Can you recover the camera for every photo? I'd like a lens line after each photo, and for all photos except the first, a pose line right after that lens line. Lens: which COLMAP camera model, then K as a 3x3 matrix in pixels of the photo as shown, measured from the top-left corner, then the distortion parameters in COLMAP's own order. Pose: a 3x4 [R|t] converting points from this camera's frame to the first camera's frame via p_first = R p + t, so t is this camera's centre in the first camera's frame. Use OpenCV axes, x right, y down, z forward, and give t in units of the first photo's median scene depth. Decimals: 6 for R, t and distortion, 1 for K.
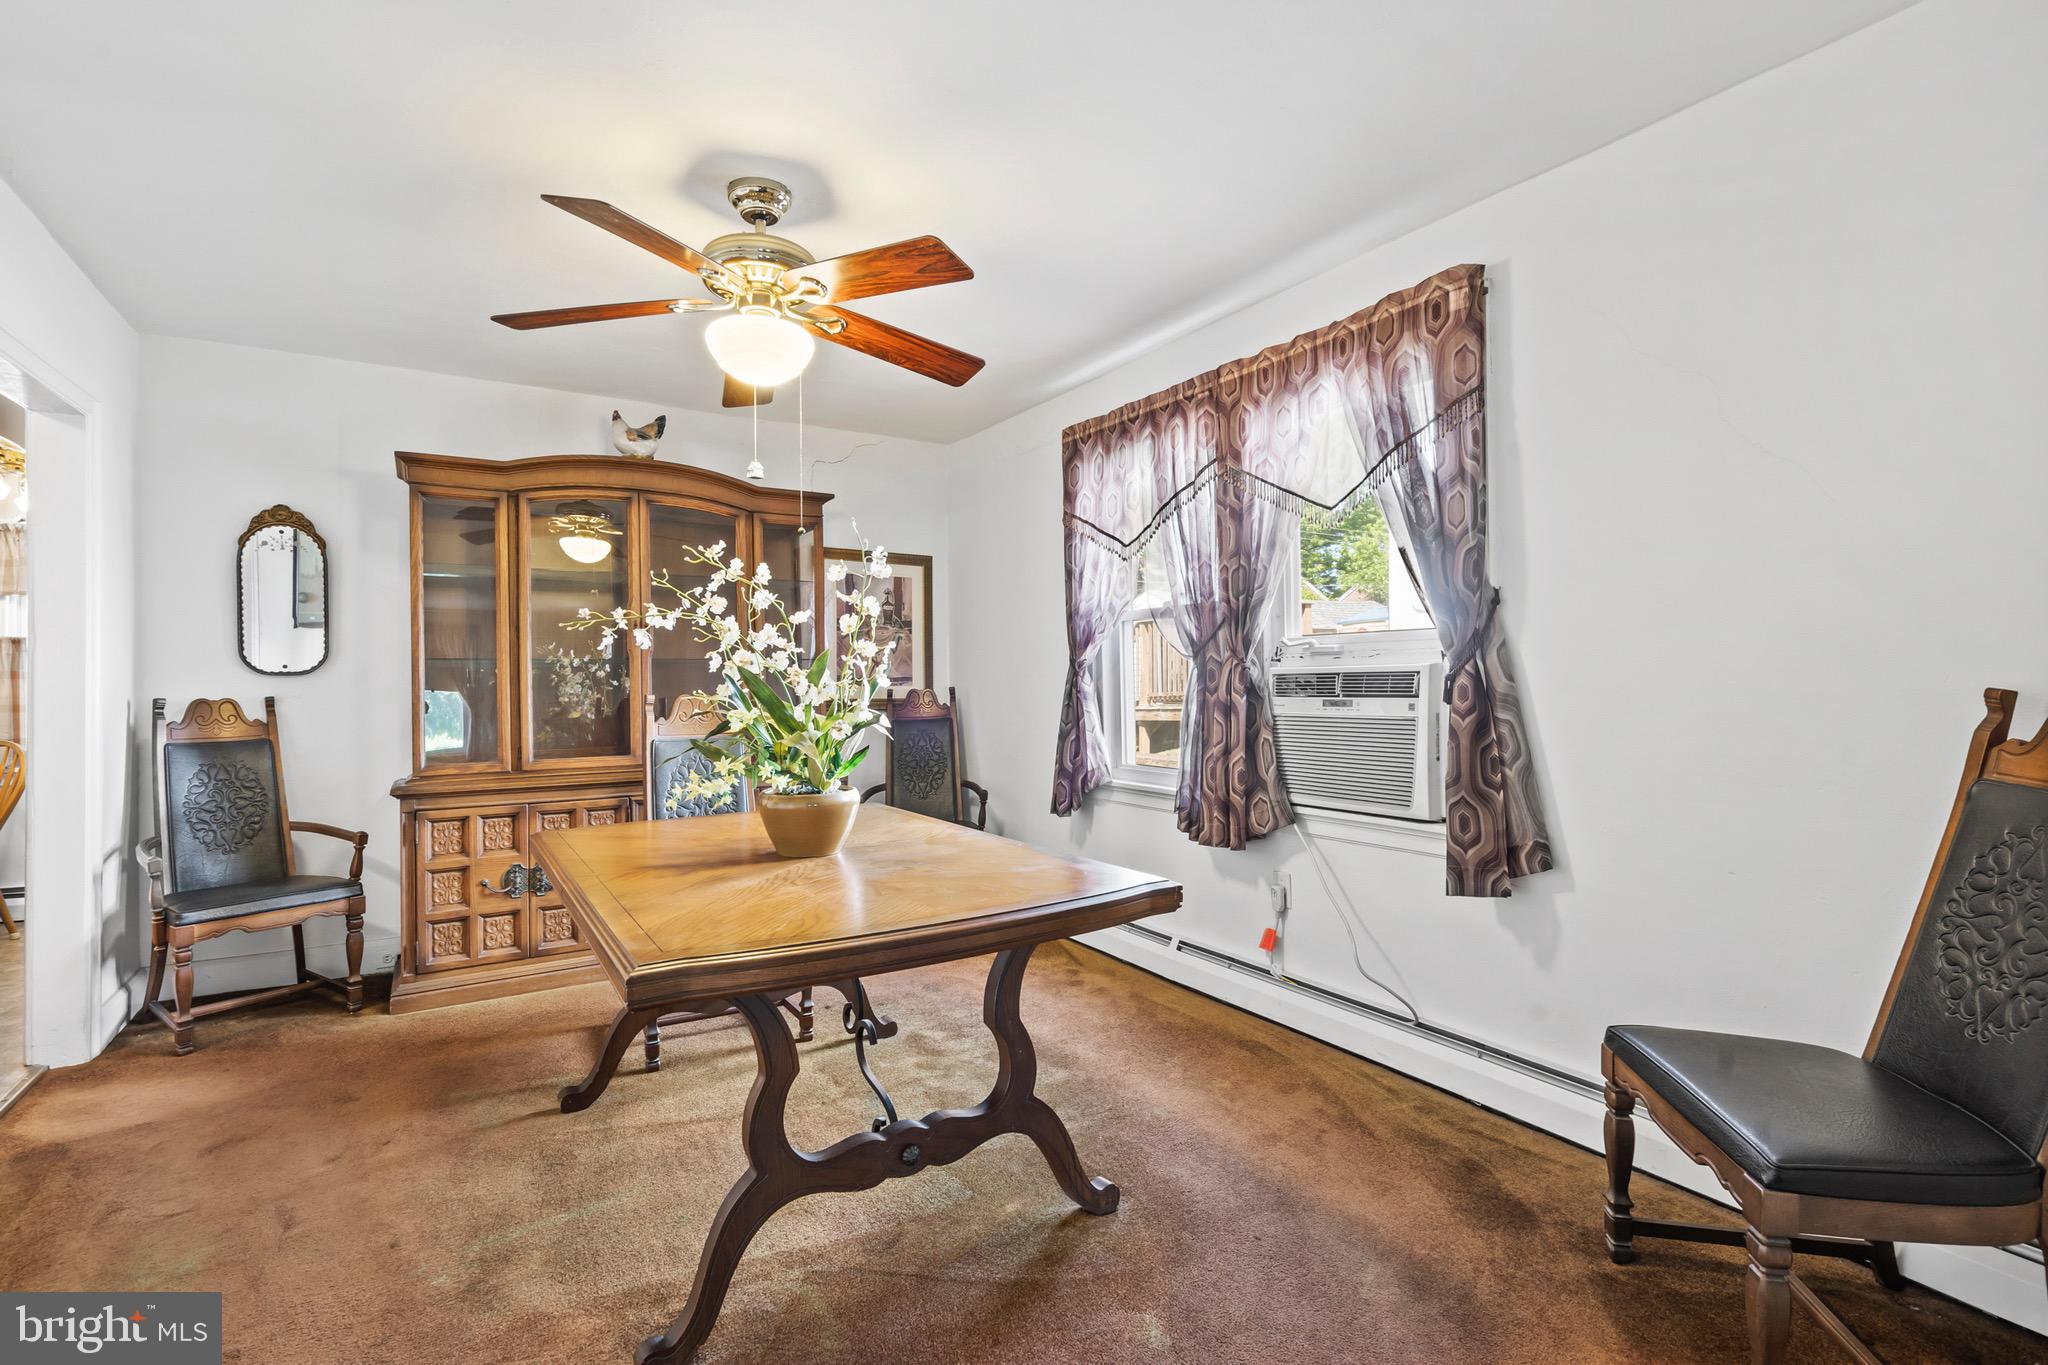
lens RADIAL K [[946.8, 0, 1014.8], [0, 946.8, 684.2], [0, 0, 1]] dist [-0.002608, 0.002812]
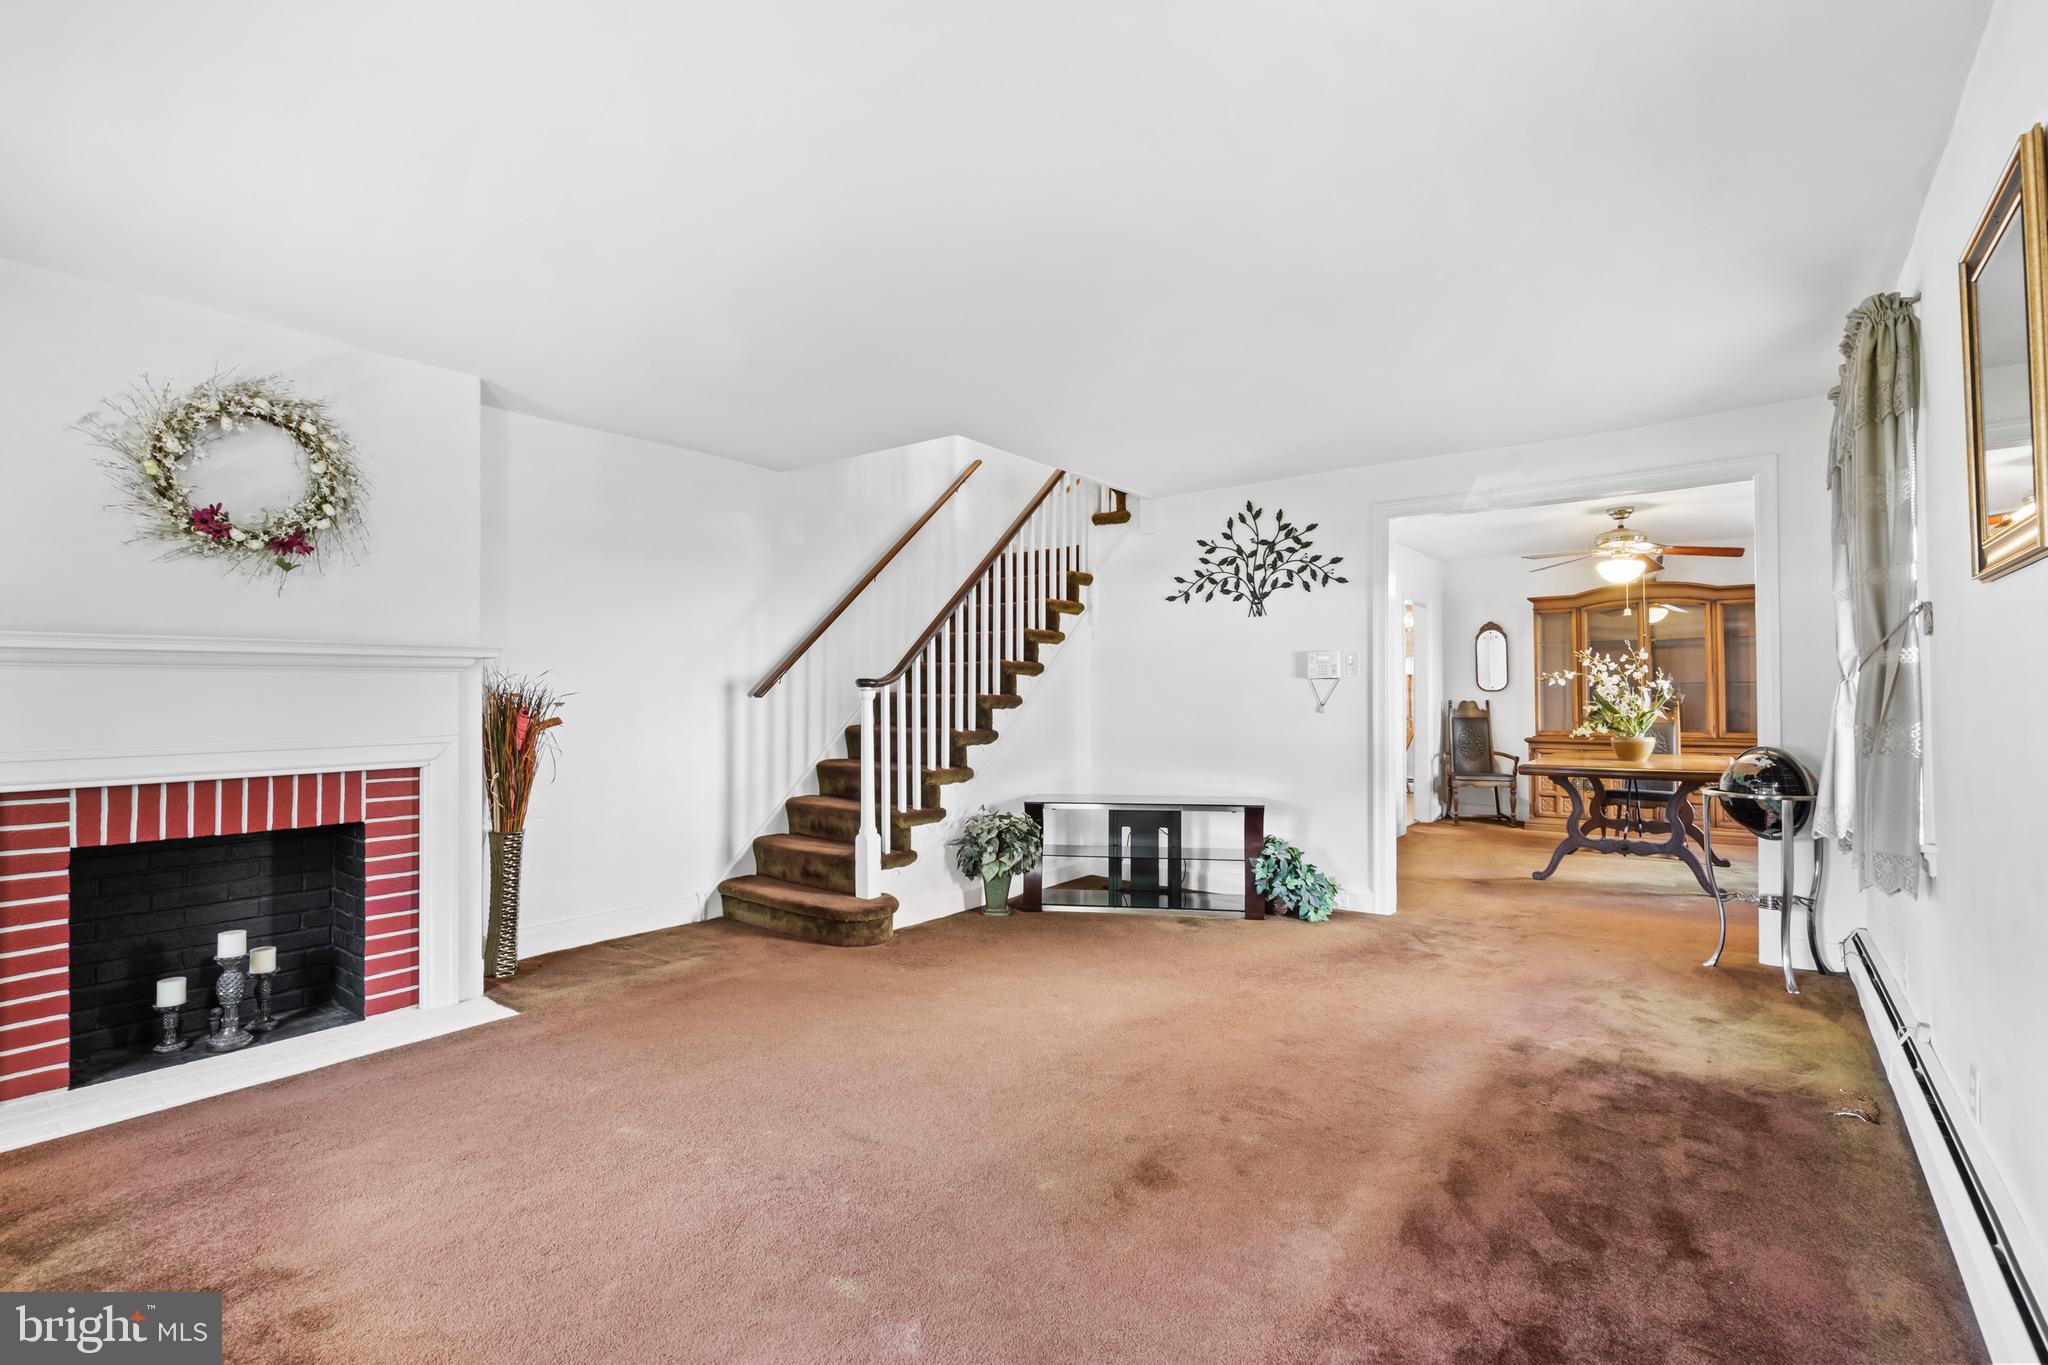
lens RADIAL K [[946.8, 0, 1007.7], [0, 946.8, 663.0], [0, 0, 1]] dist [-0.002608, 0.002812]
pose [[0.351284, -0.022737, -0.935993, 1.092435], [-0.004986, 0.999645, -0.026155, -0.012523], [0.936256, 0.013854, 0.351046, -1.045112]]
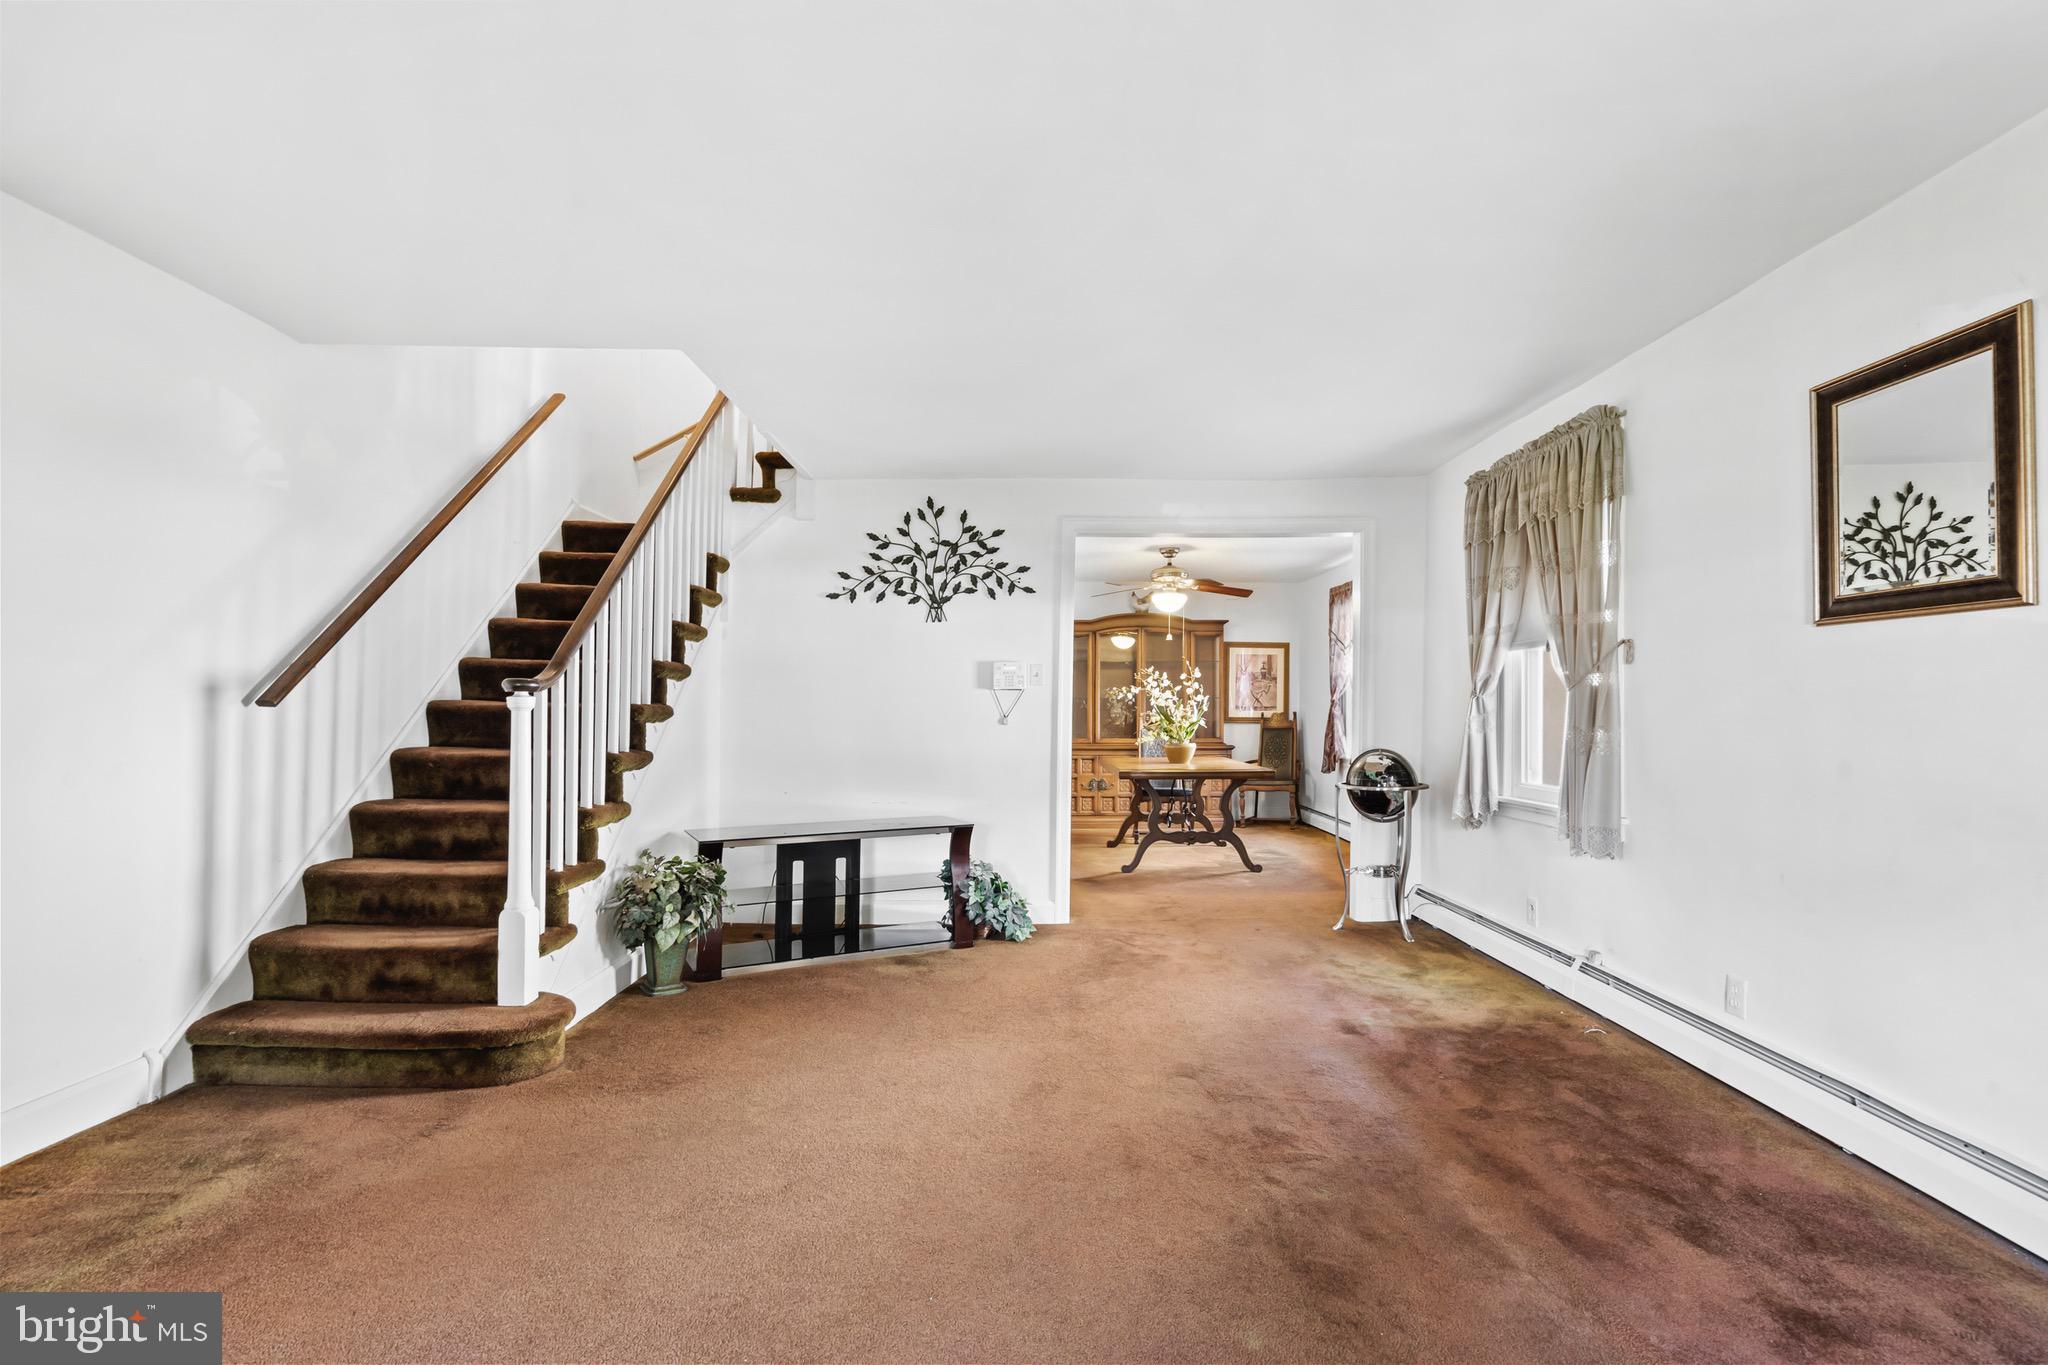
lens RADIAL K [[946.8, 0, 1023.2], [0, 946.8, 673.4], [0, 0, 1]] dist [-0.002608, 0.002812]
pose [[0.854523, -0.007107, -0.519365, 0.639759], [-0.012312, 0.999348, -0.033933, -0.004754], [0.519268, 0.035391, 0.853878, -1.291011]]
